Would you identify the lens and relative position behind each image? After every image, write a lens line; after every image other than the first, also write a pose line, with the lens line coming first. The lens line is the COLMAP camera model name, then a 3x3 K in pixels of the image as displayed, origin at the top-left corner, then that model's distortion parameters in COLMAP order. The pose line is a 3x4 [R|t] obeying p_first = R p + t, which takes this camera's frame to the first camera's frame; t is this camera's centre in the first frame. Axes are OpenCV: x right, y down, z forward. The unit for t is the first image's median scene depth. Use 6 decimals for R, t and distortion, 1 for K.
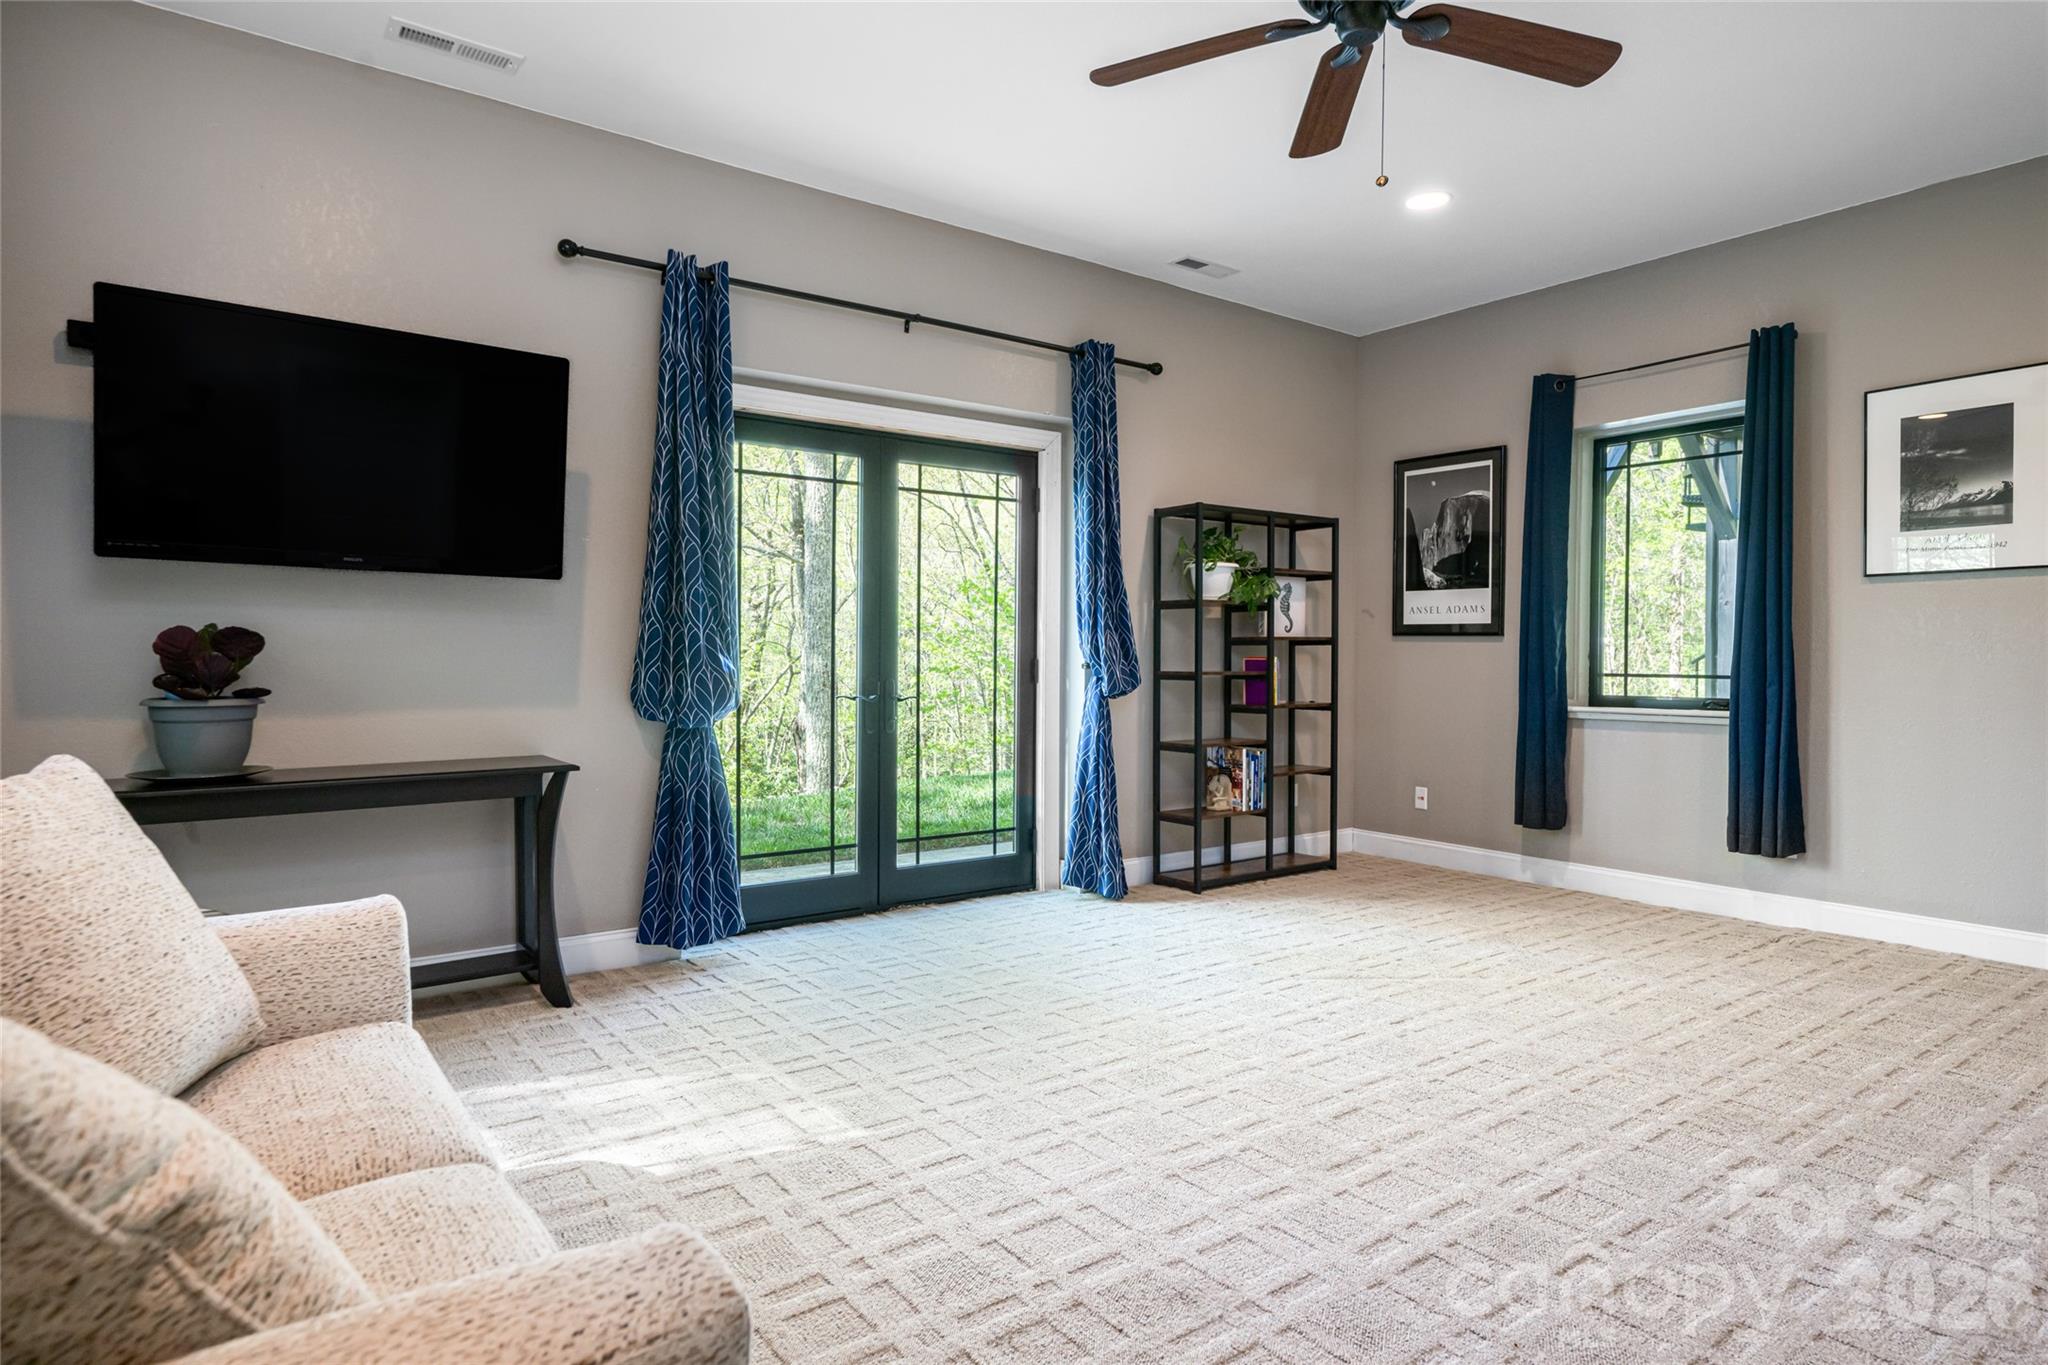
lens RADIAL K [[1146.3, 0, 1025.2], [0, 1146.3, 677.4], [0, 0, 1]] dist [0.008770, 0.000113]
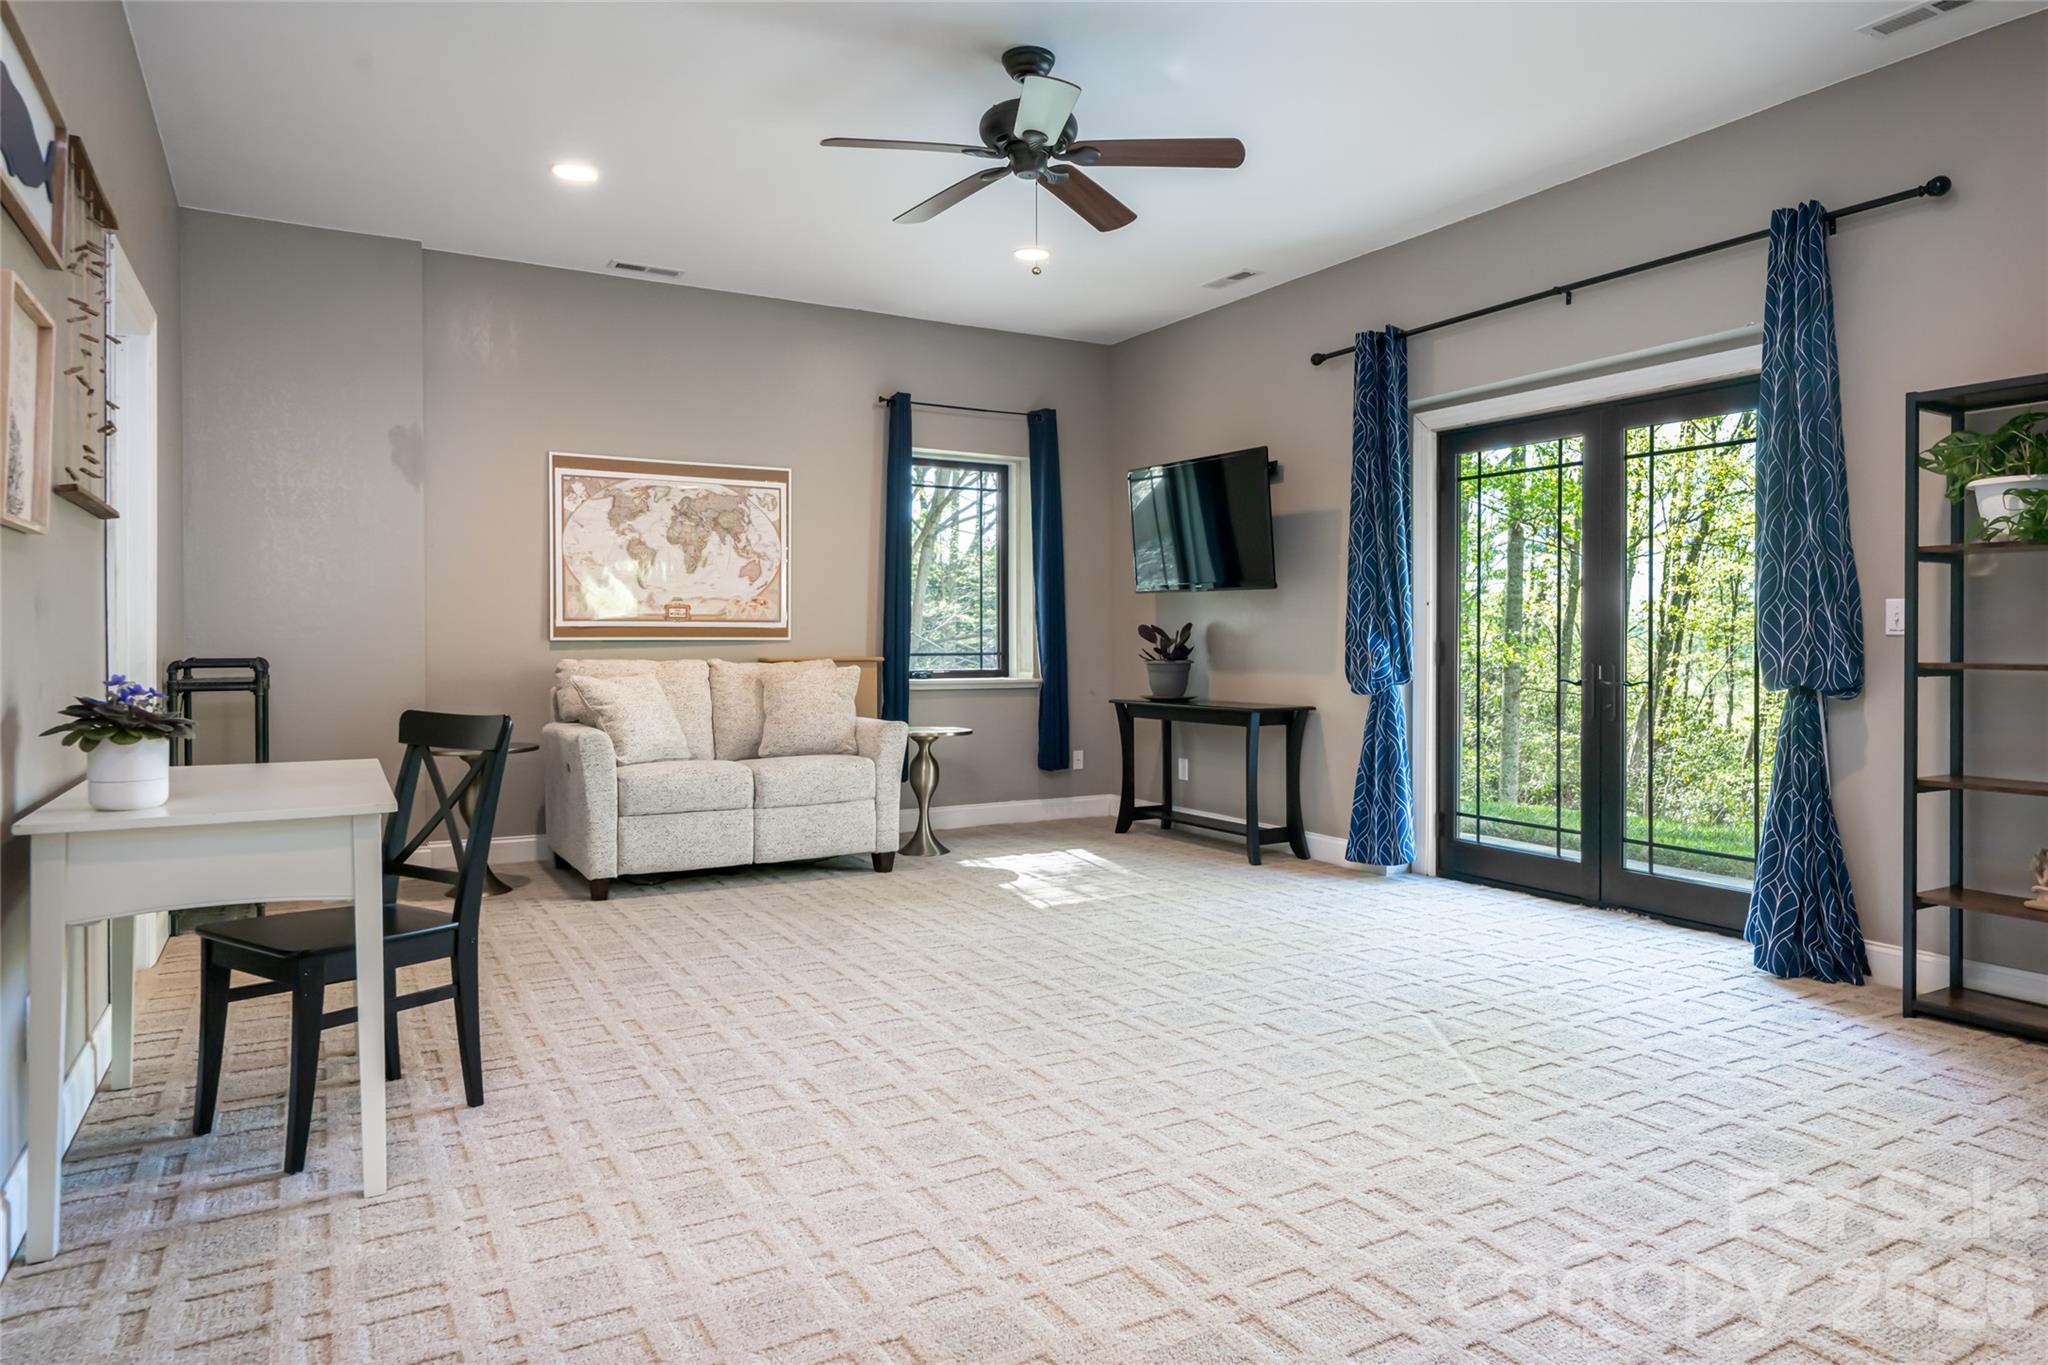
lens RADIAL K [[1239.0, 0, 1025.2], [0, 1239.0, 664.8], [0, 0, 1]] dist [-0.004142, -0.001173]
pose [[-0.121157, 0.016002, -0.992504, 0.950346], [-0.027277, 0.999439, 0.019443, -0.004264], [0.992258, 0.029428, -0.120653, 0.652010]]
